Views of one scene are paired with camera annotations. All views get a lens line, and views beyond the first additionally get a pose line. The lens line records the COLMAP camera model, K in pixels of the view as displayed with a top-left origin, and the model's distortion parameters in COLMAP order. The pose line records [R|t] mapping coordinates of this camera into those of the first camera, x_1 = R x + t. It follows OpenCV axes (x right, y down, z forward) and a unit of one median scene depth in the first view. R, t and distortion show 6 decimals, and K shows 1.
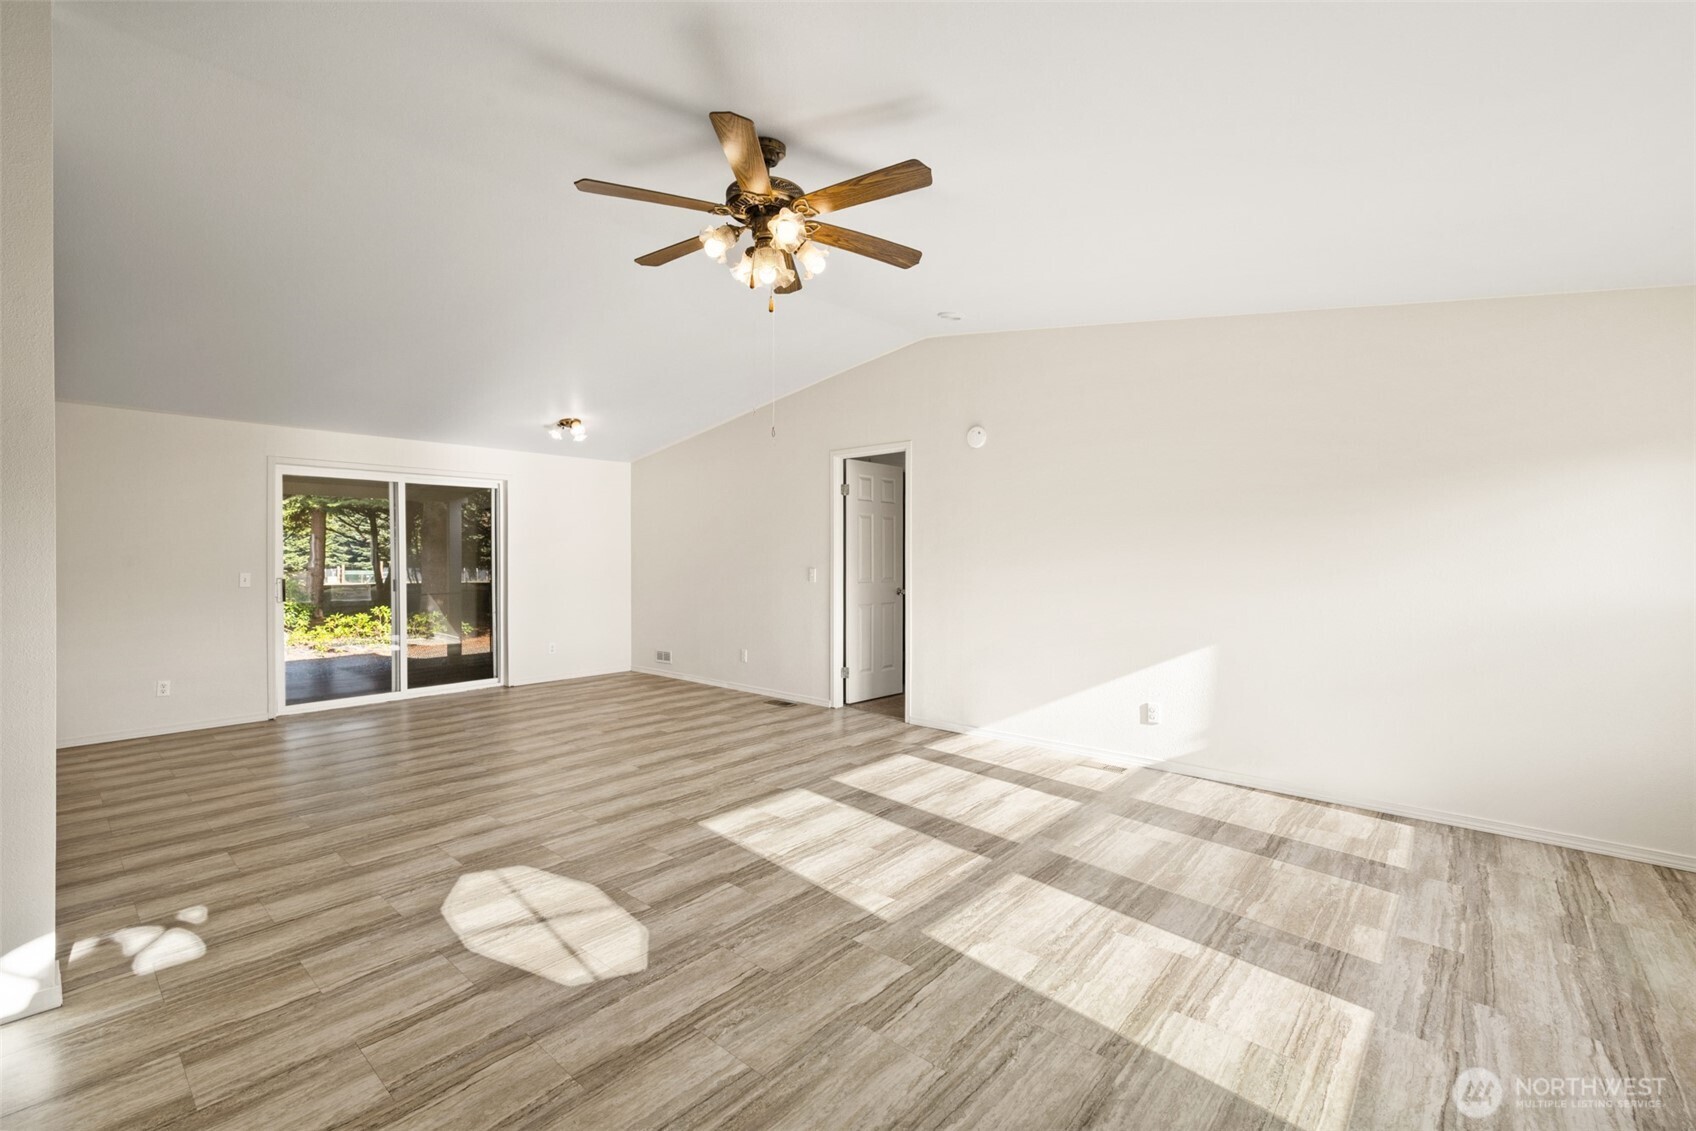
lens RADIAL K [[725.7, 0, 848.8], [0, 725.7, 565.5], [0, 0, 1]] dist [-0.001049, -0.000268]
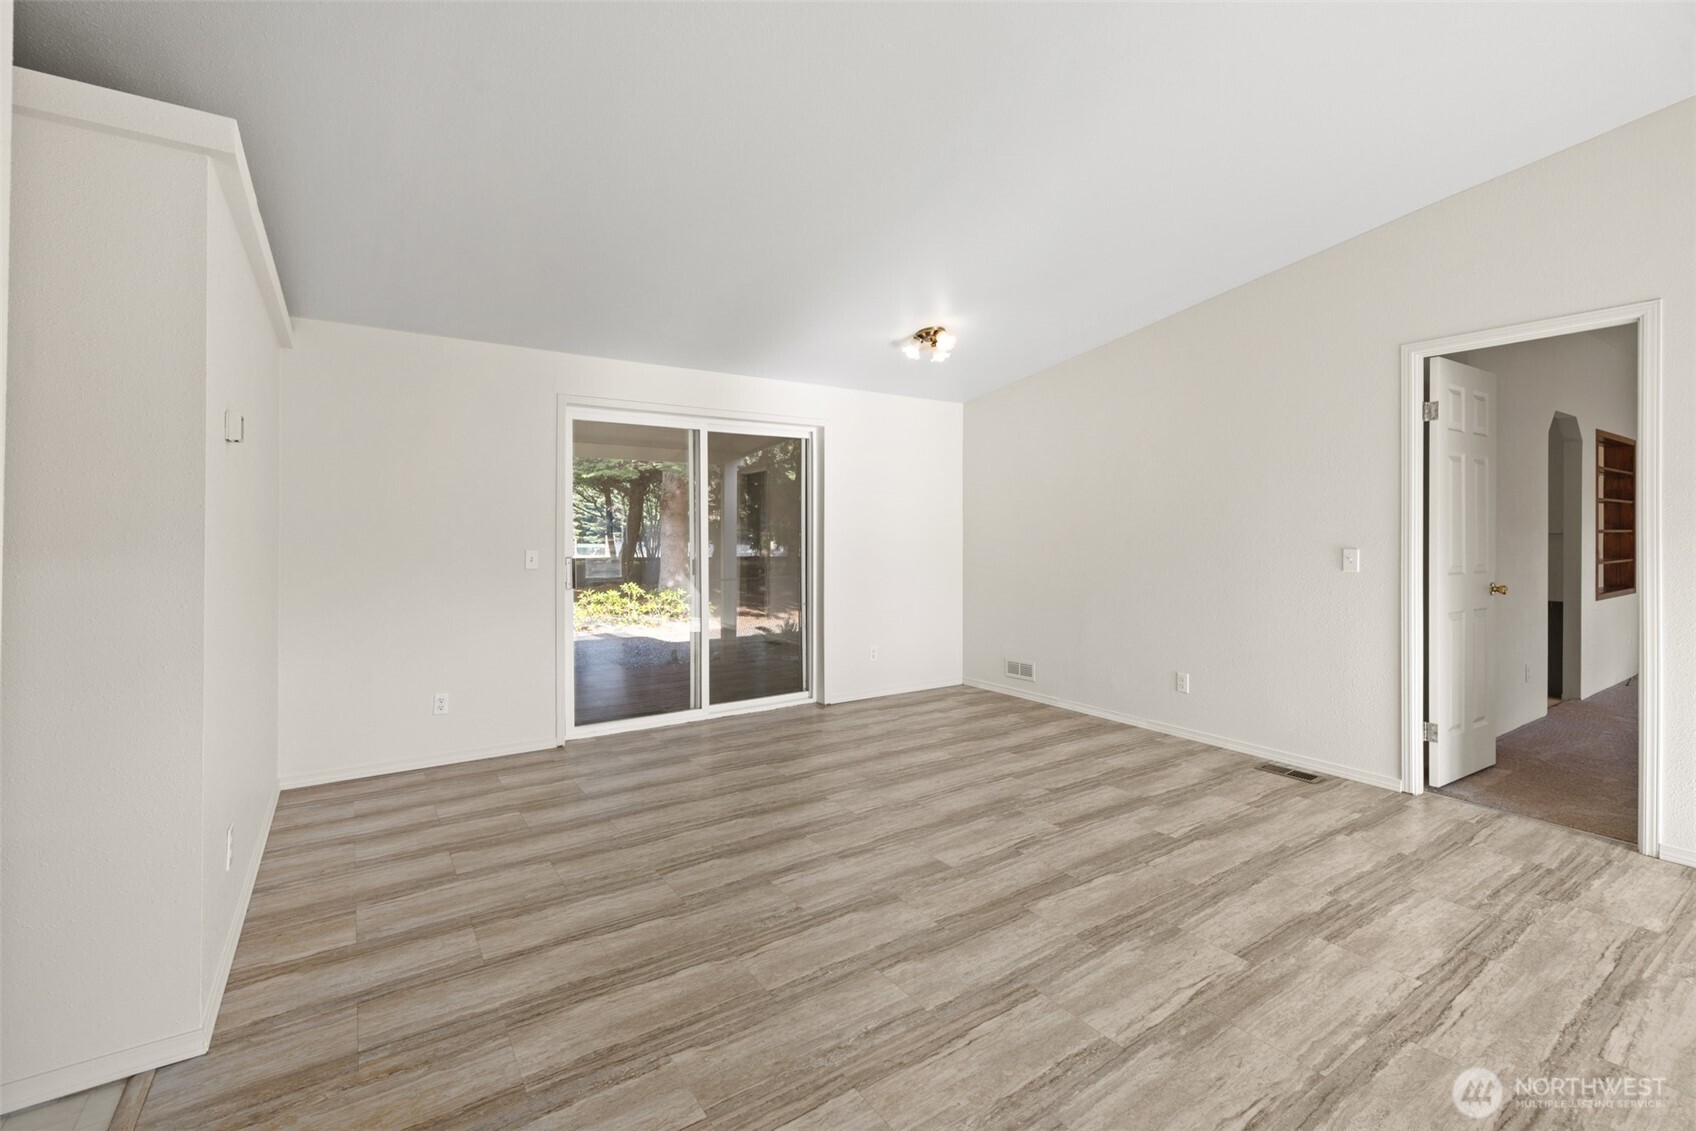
lens RADIAL K [[725.7, 0, 823.2], [0, 725.7, 534.4], [0, 0, 1]] dist [-0.001049, -0.000268]
pose [[0.963369, 0.001425, -0.268176, -0.288258], [-0.003653, 0.999963, -0.007809, -0.001132], [0.268155, 0.008502, 0.963338, 0.302257]]
